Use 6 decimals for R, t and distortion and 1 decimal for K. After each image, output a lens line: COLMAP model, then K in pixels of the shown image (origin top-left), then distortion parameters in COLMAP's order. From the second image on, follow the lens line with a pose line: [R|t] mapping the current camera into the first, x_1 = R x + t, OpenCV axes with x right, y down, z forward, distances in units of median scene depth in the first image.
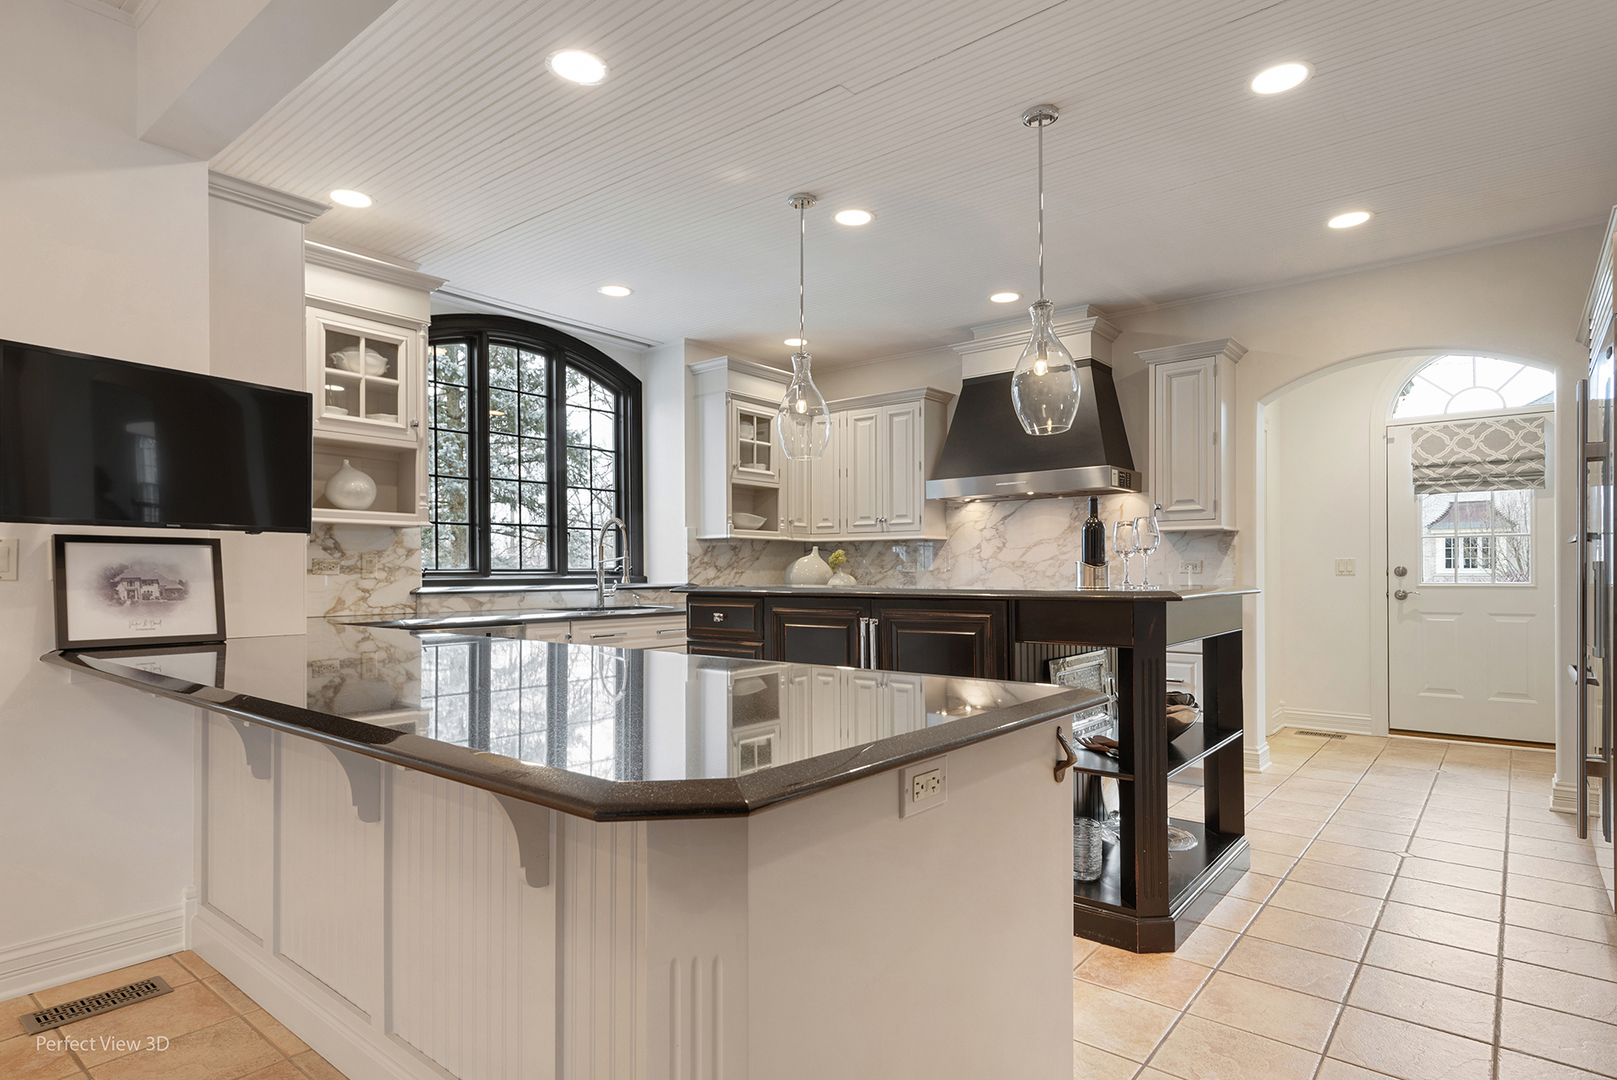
lens RADIAL K [[881.6, 0, 807.2], [0, 881.6, 589.3], [0, 0, 1]] dist [-0.001160, -0.000465]
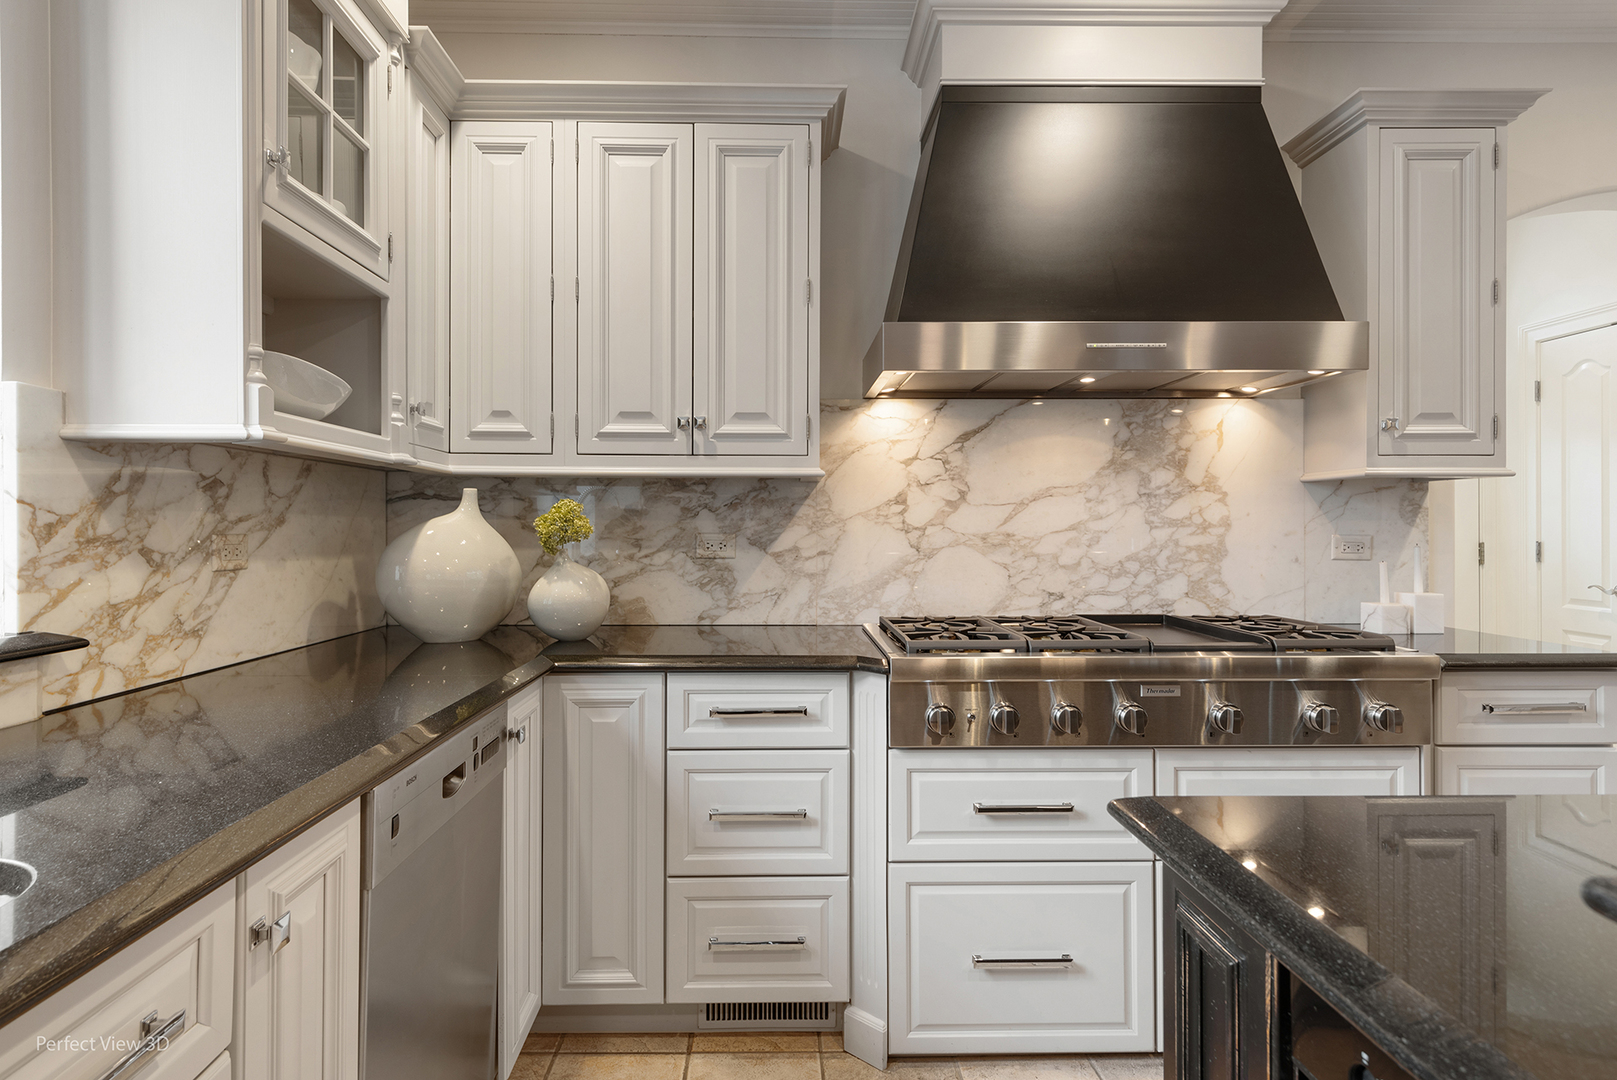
lens RADIAL K [[895.1, 0, 806.9], [0, 895.1, 524.5], [0, 0, 1]] dist [0.027139, 0.000013]
pose [[0.756581, 0.004612, 0.653883, -0.133600], [0.010380, 0.999764, -0.019061, -0.027685], [-0.653817, 0.021208, 0.756355, 0.691279]]
